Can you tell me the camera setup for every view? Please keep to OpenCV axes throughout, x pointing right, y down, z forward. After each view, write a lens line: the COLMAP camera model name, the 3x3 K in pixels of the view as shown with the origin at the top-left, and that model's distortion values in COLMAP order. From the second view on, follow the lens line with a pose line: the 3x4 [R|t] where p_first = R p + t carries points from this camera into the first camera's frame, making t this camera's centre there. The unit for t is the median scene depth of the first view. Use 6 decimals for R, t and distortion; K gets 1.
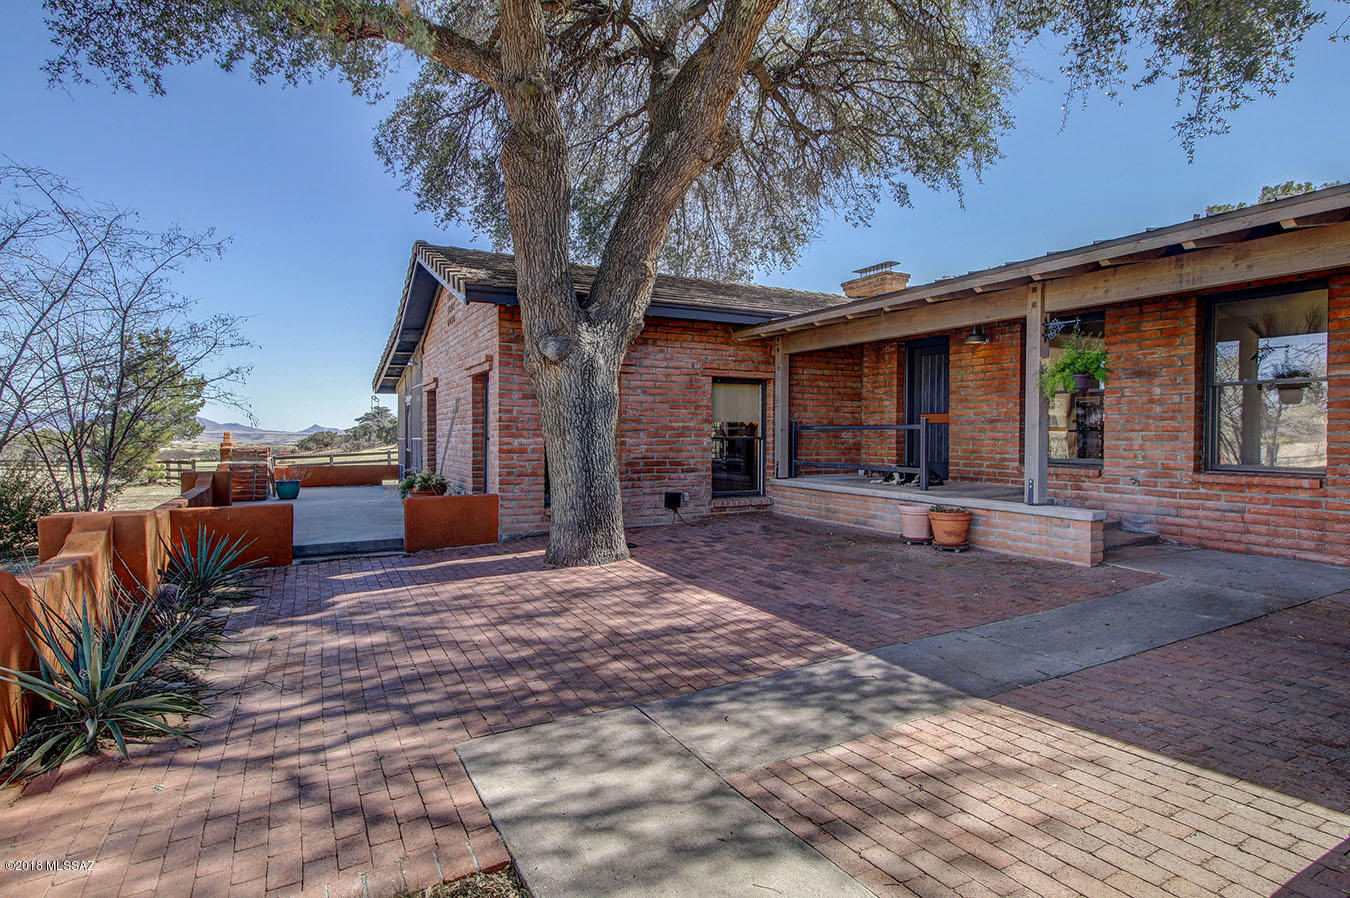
lens RADIAL K [[699.9, 0, 673.2], [0, 699.9, 443.2], [0, 0, 1]] dist [-0.000792, -0.000371]
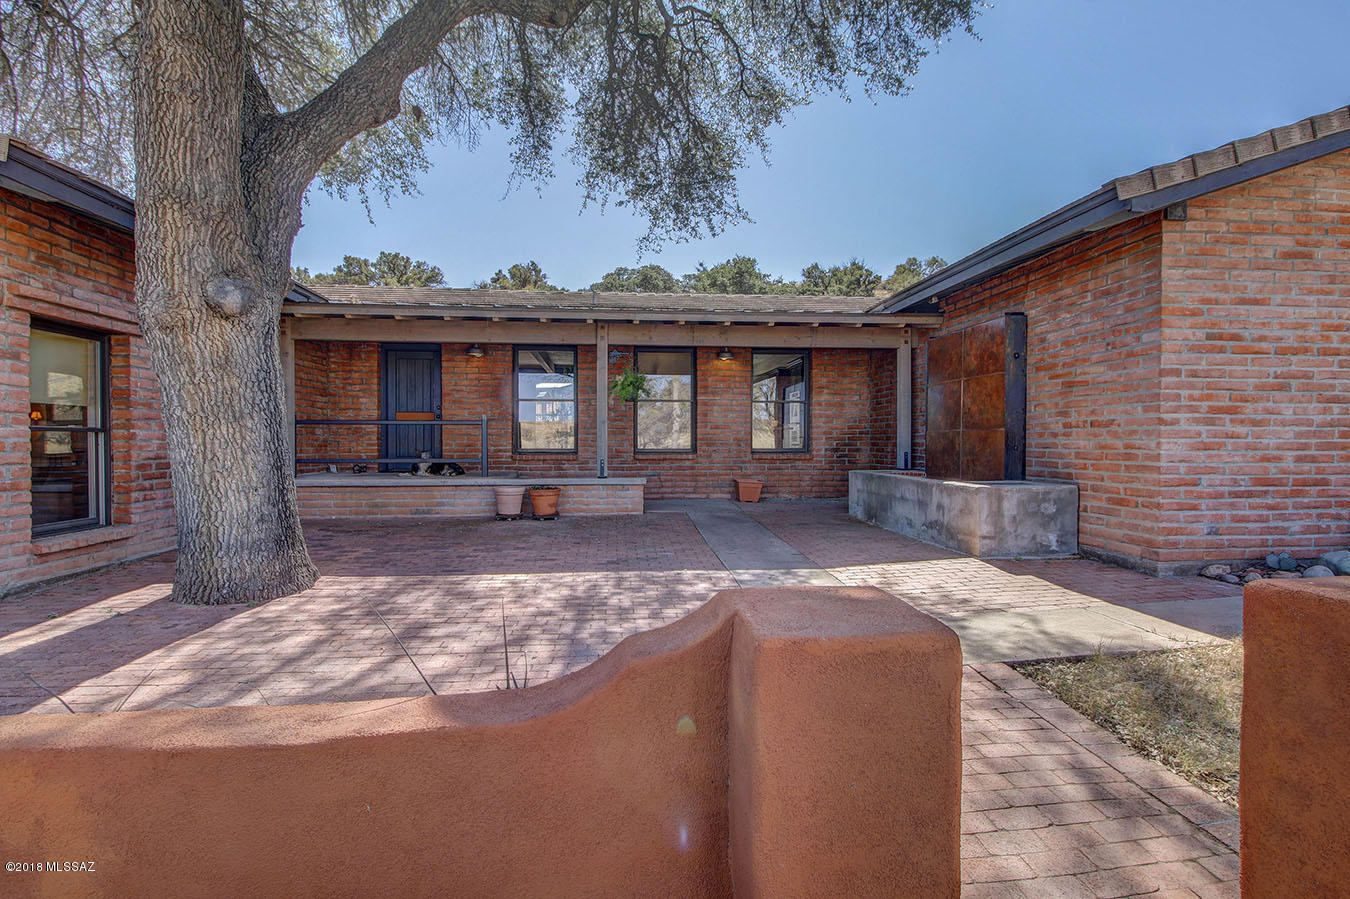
lens RADIAL K [[658.3, 0, 680.6], [0, 658.3, 450.1], [0, 0, 1]] dist [0.004461, 0.000377]
pose [[0.363808, -0.013435, 0.931377, -0.629233], [0.016385, 0.999834, 0.008022, 0.021908], [-0.931330, 0.012342, 0.363967, 0.334252]]
